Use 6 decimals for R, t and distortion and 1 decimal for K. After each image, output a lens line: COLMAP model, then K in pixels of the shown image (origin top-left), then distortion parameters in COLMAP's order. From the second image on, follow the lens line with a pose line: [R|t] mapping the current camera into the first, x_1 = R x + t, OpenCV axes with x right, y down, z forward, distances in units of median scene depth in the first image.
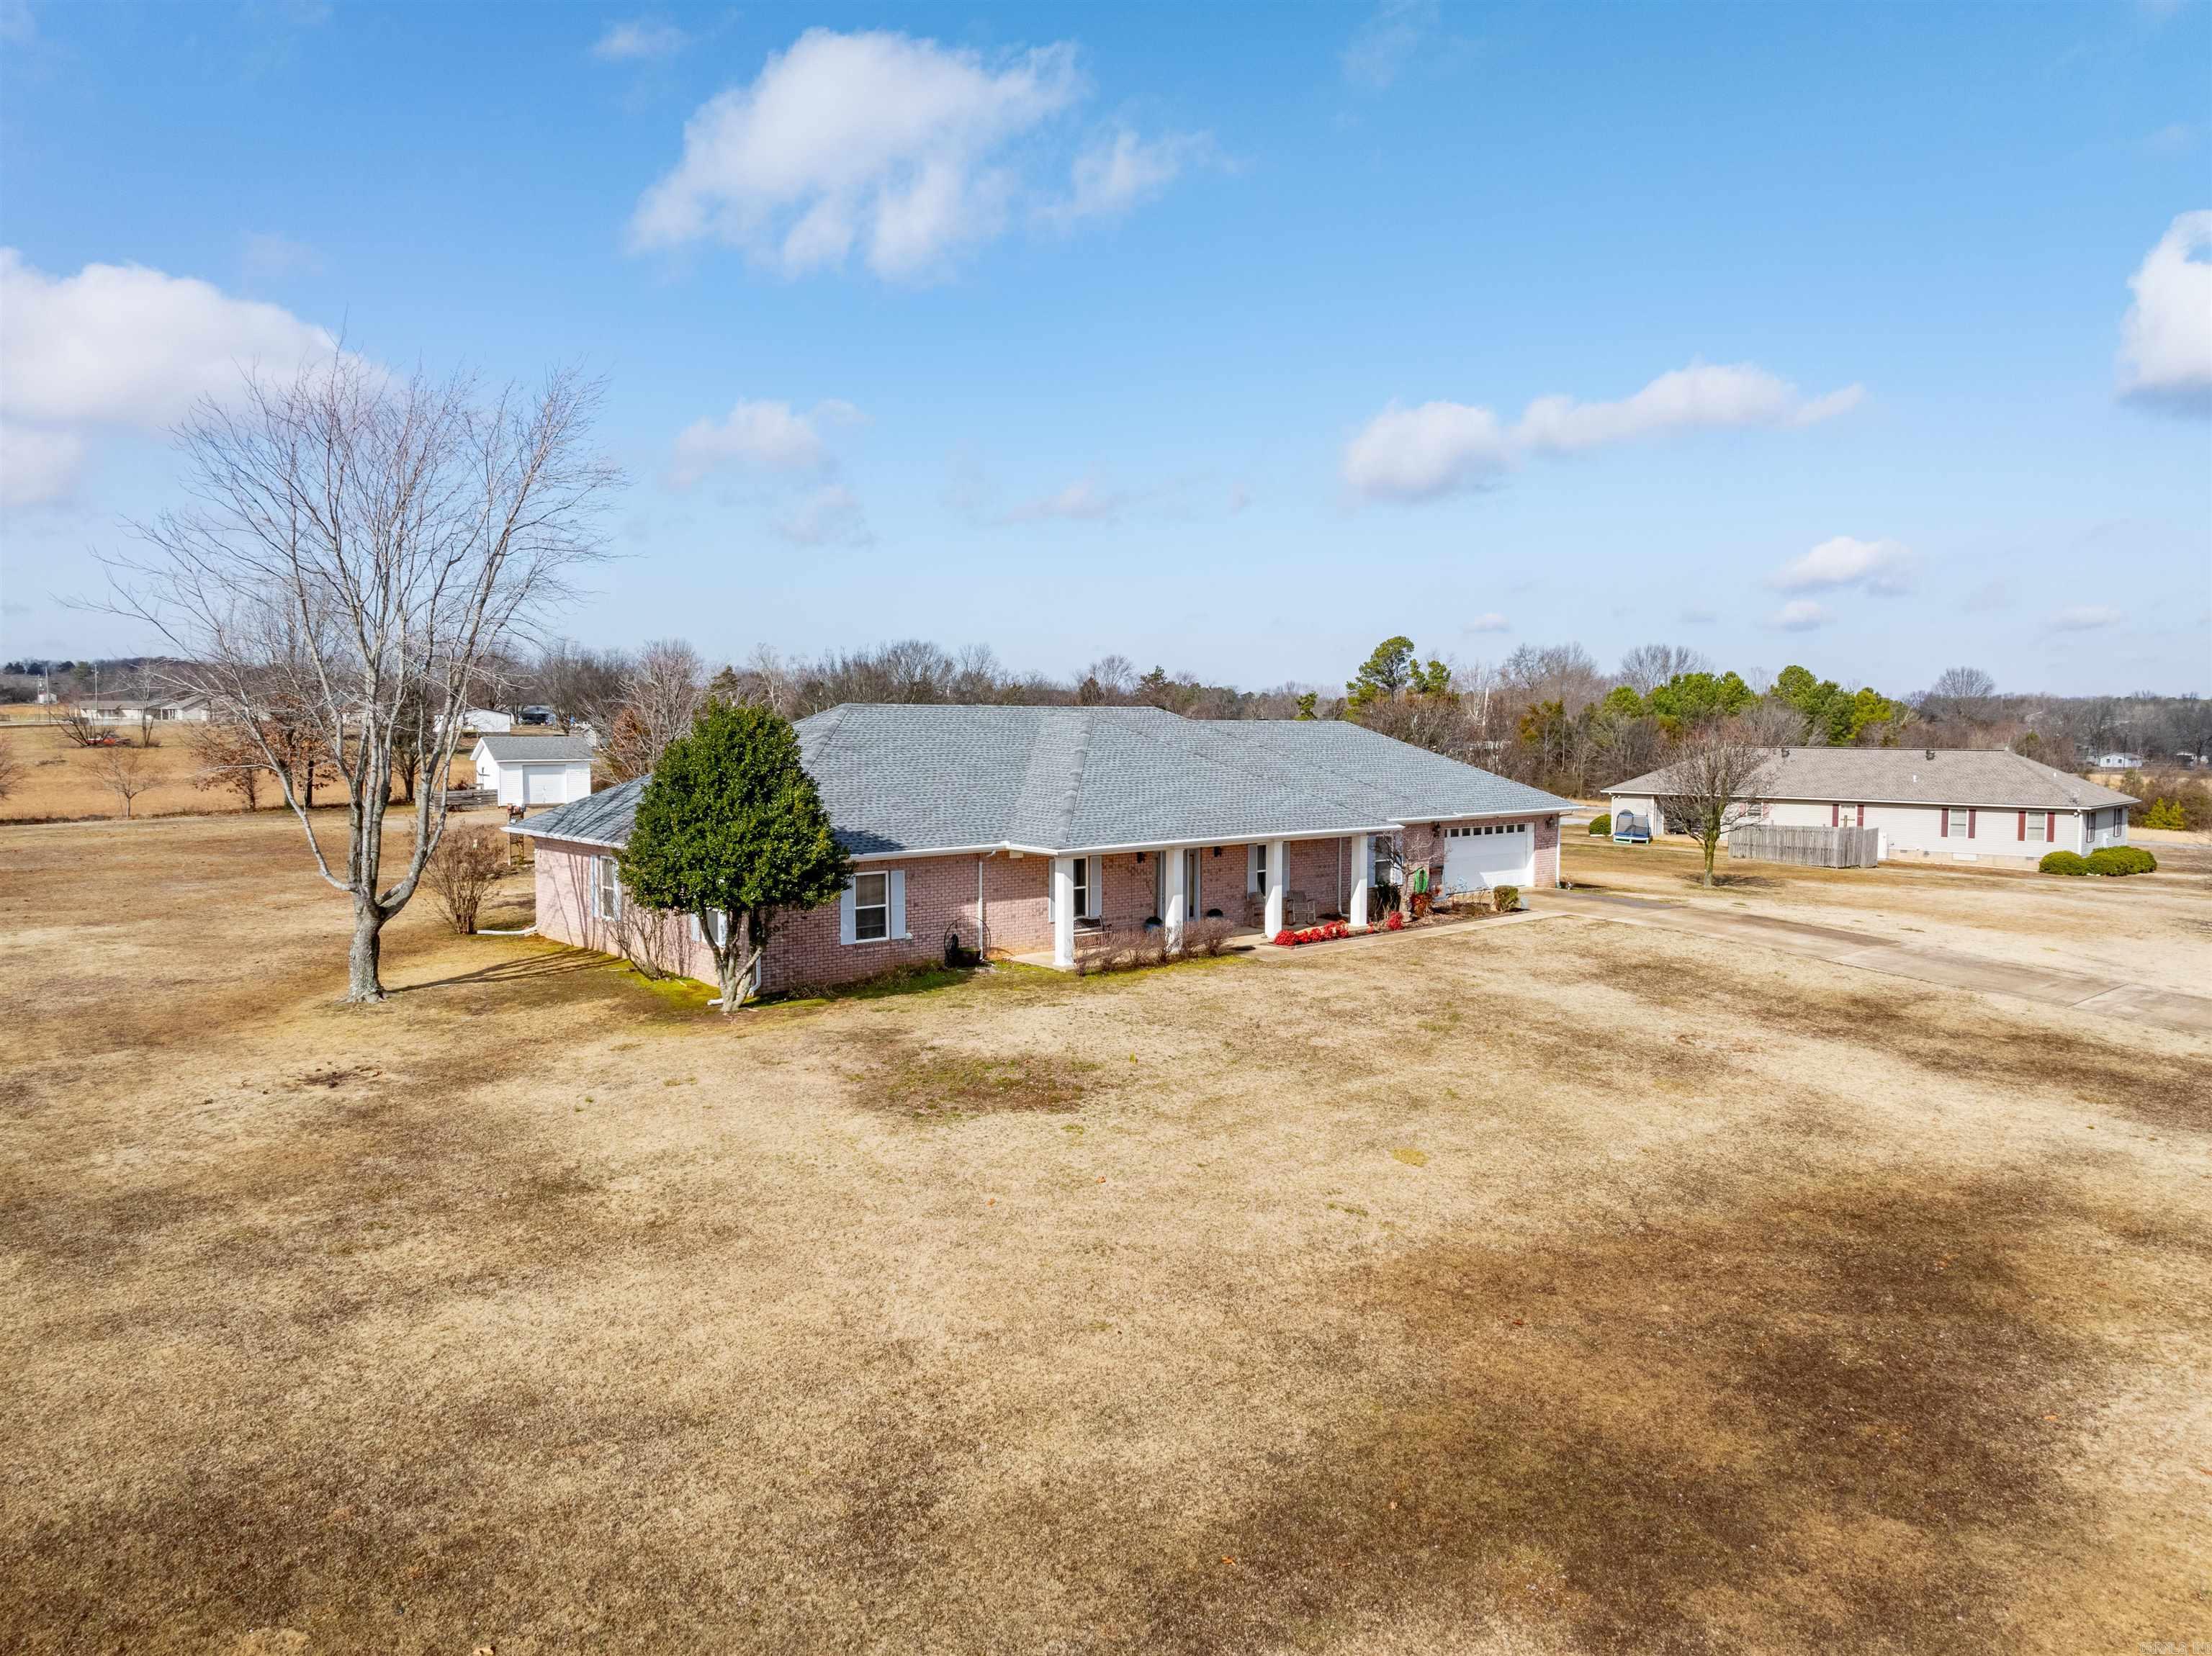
lens RADIAL K [[1549.7, 0, 1188.5], [0, 1549.7, 823.5], [0, 0, 1]] dist [0.077131, -0.000900]
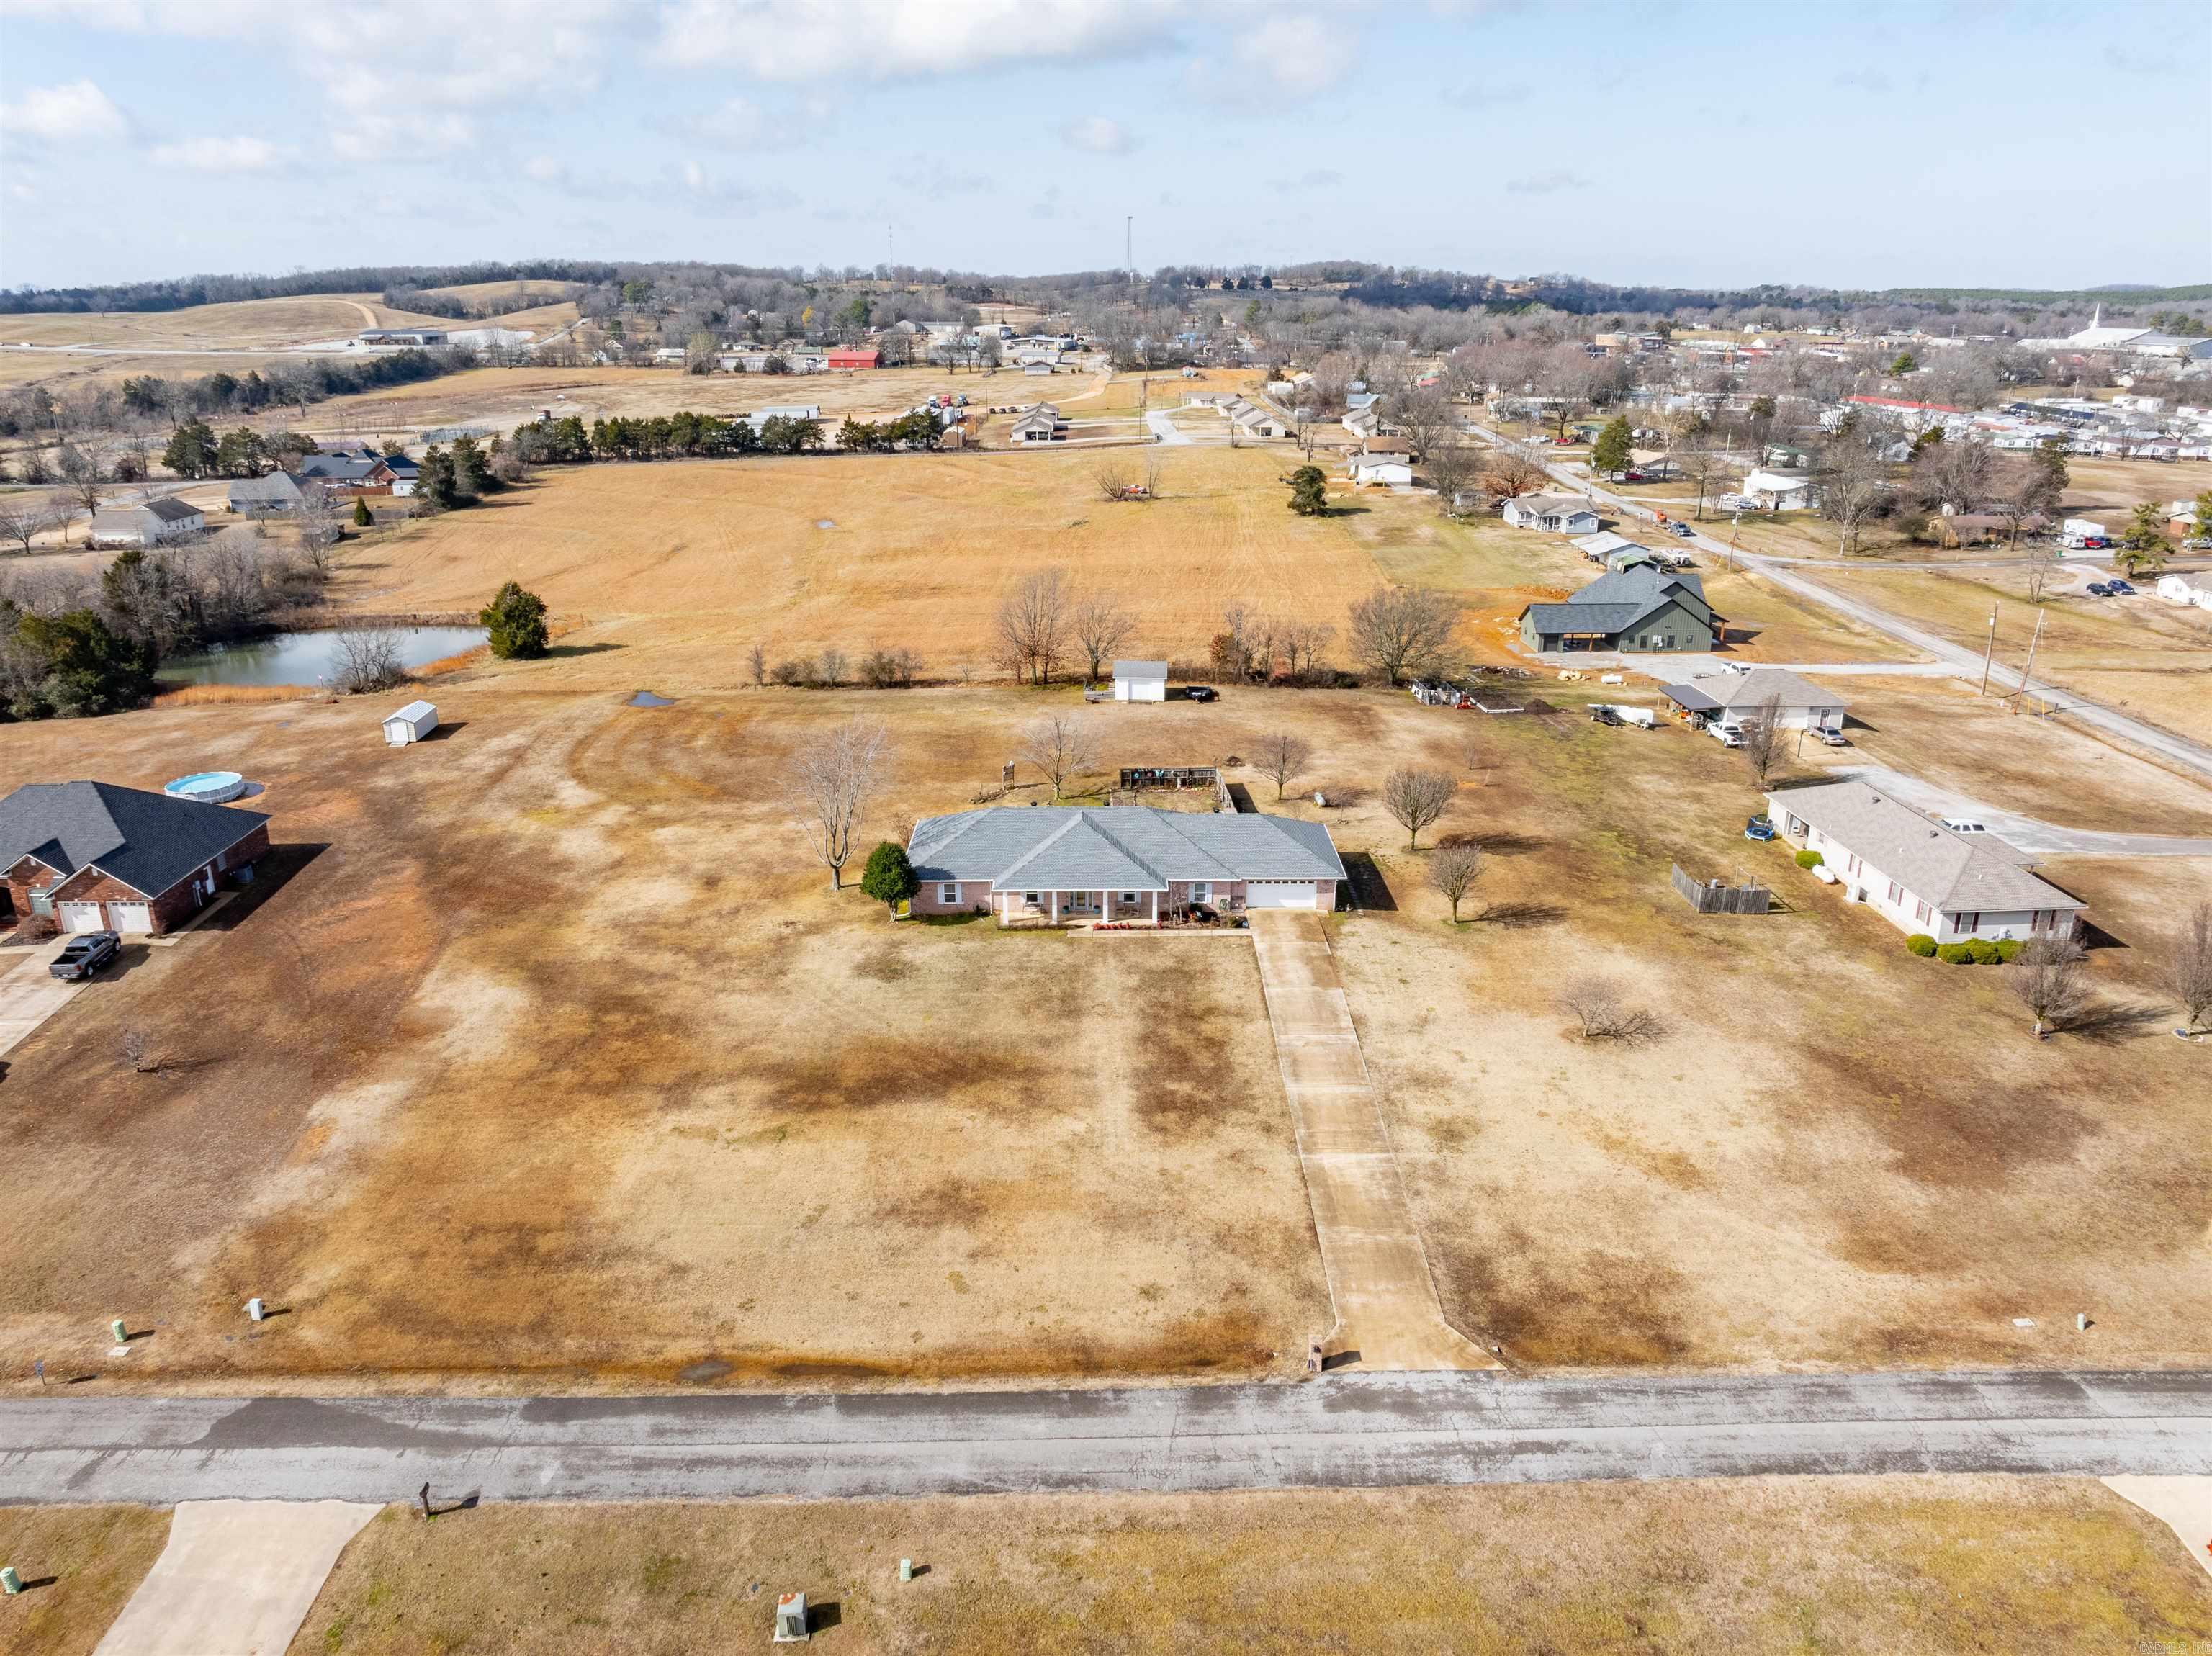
lens RADIAL K [[1557.0, 0, 1113.9], [0, 1557.0, 791.7], [0, 0, 1]] dist [-0.036905, -0.006719]
pose [[0.750252, 0.206910, -0.627941, 1.807992], [-0.045281, 0.963619, 0.263417, -0.902766], [0.659599, -0.169195, 0.732326, -0.966159]]
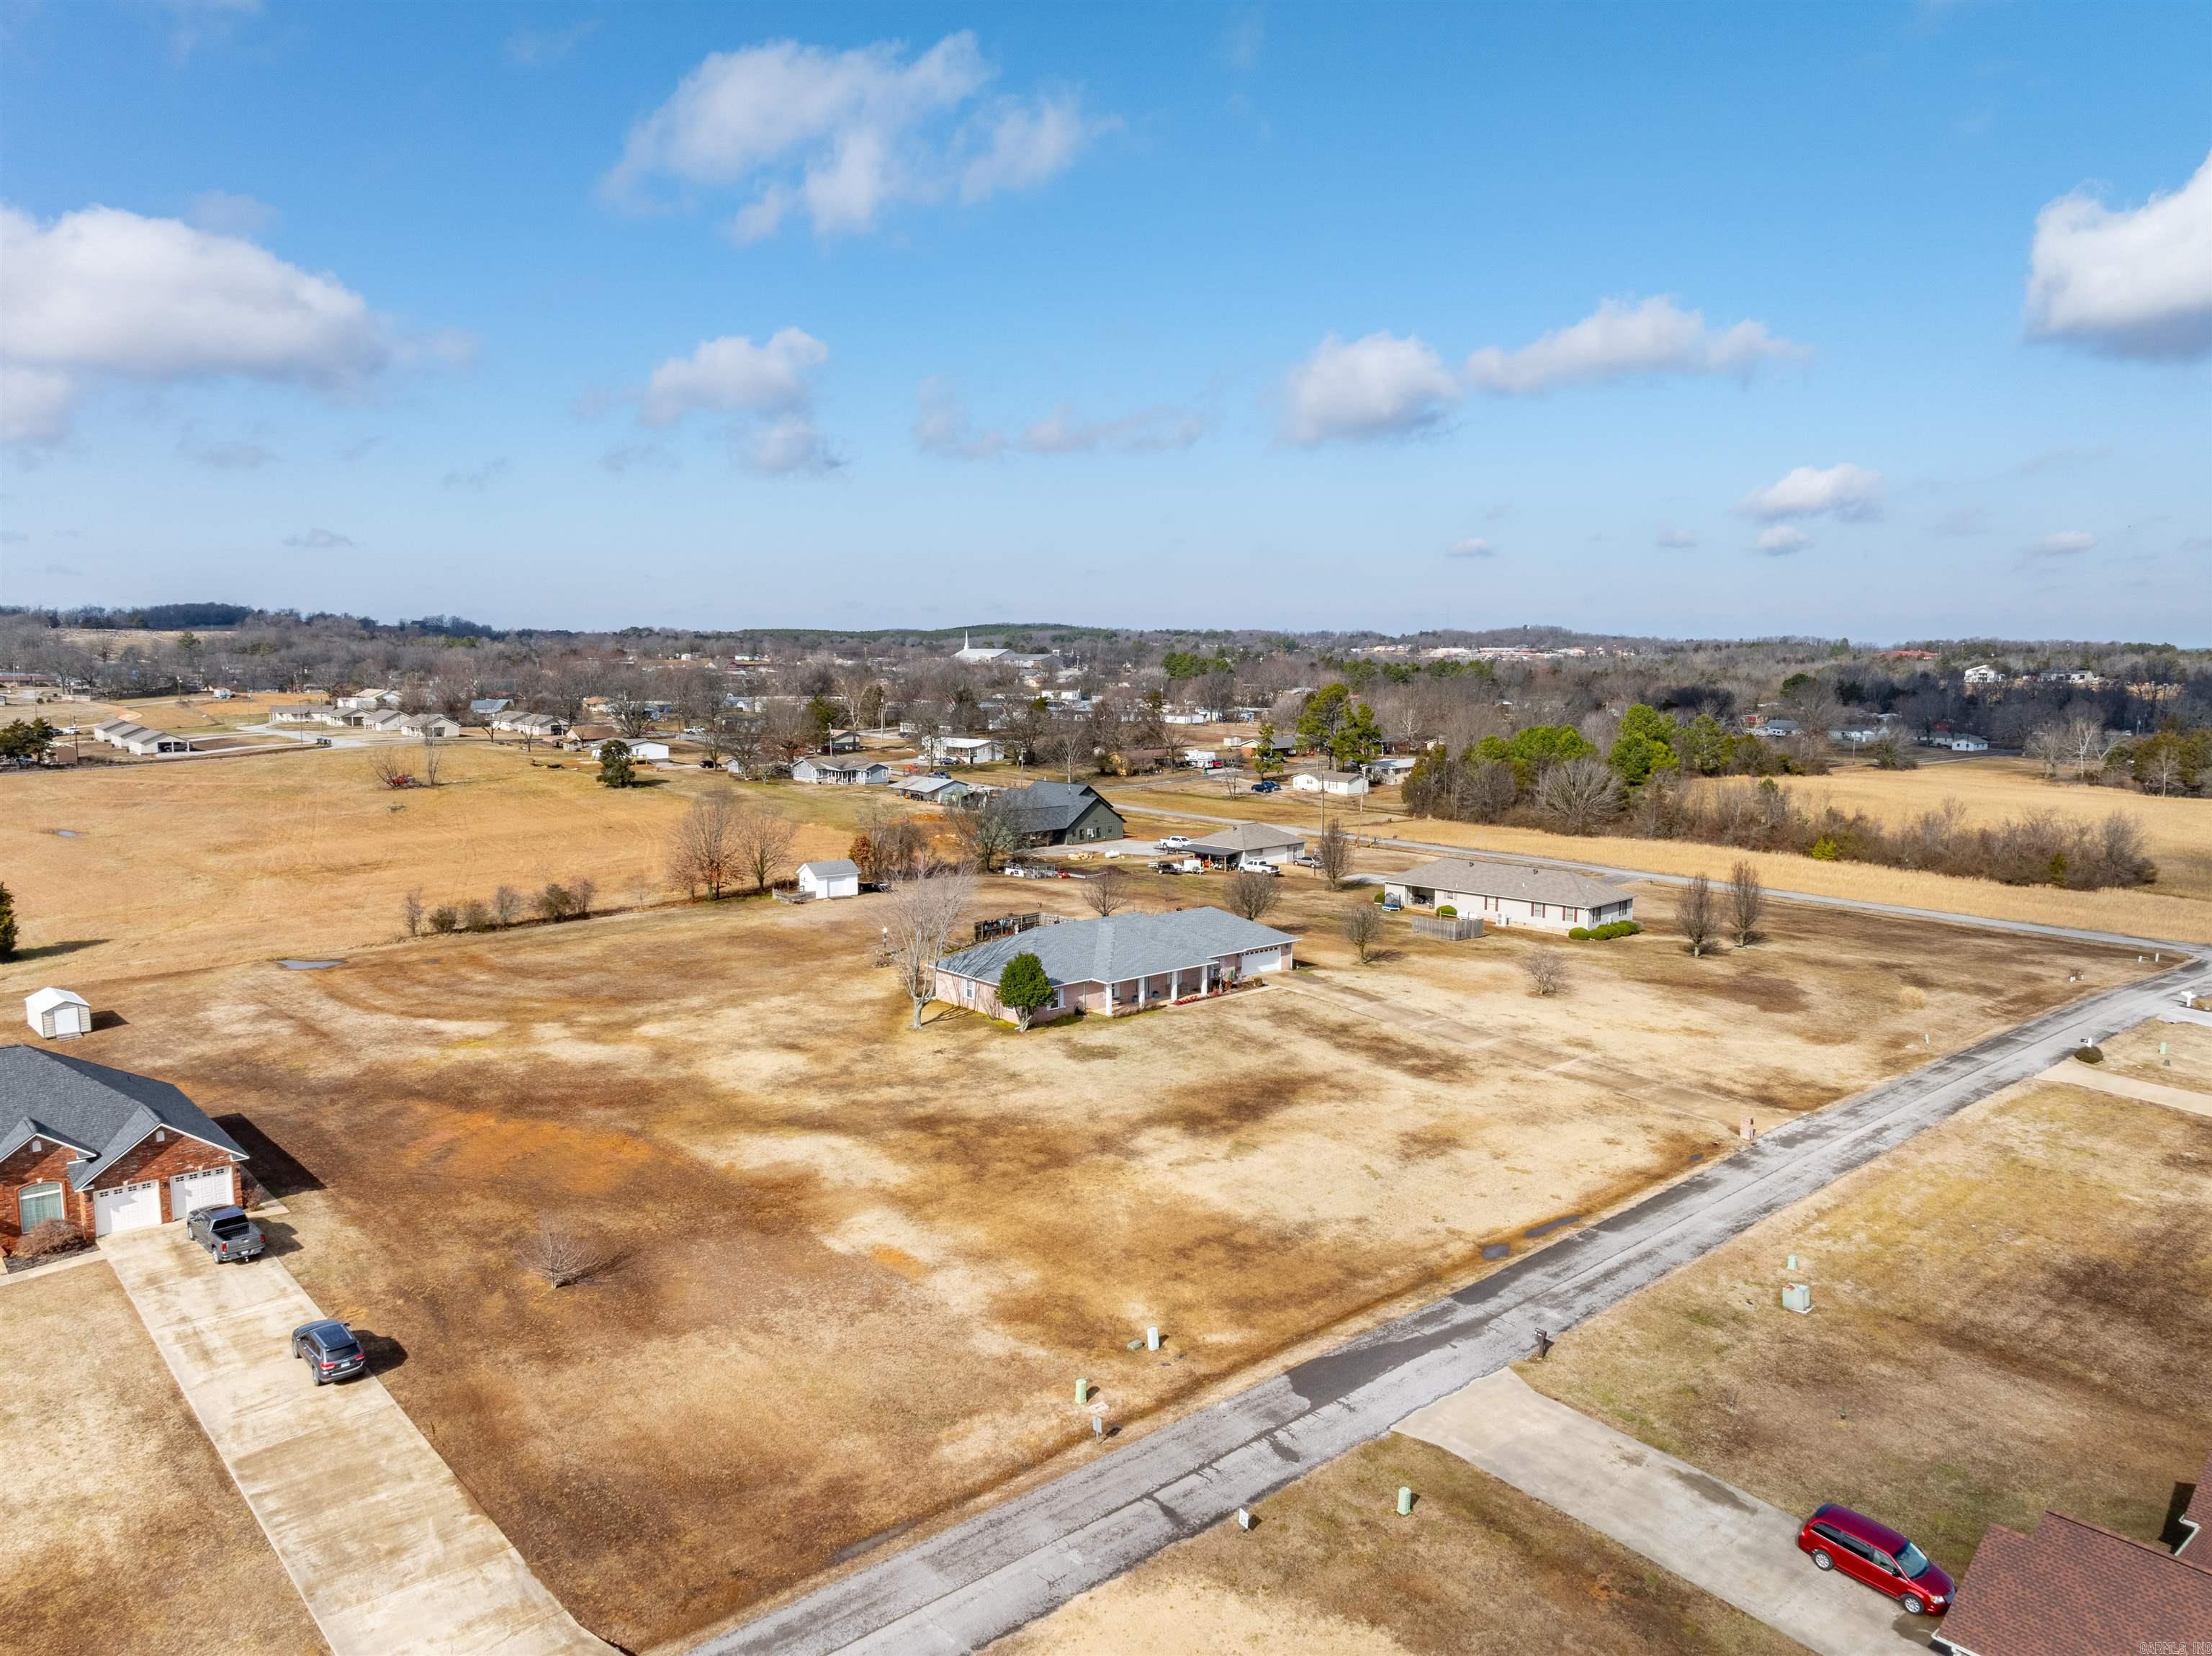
lens RADIAL K [[1557.0, 0, 1113.9], [0, 1557.0, 791.7], [0, 0, 1]] dist [-0.036905, -0.006719]
pose [[0.999923, 0.003760, -0.011835, -0.030630], [-0.003389, 0.999506, 0.031244, -0.466711], [0.011946, -0.031201, 0.999442, -2.207165]]
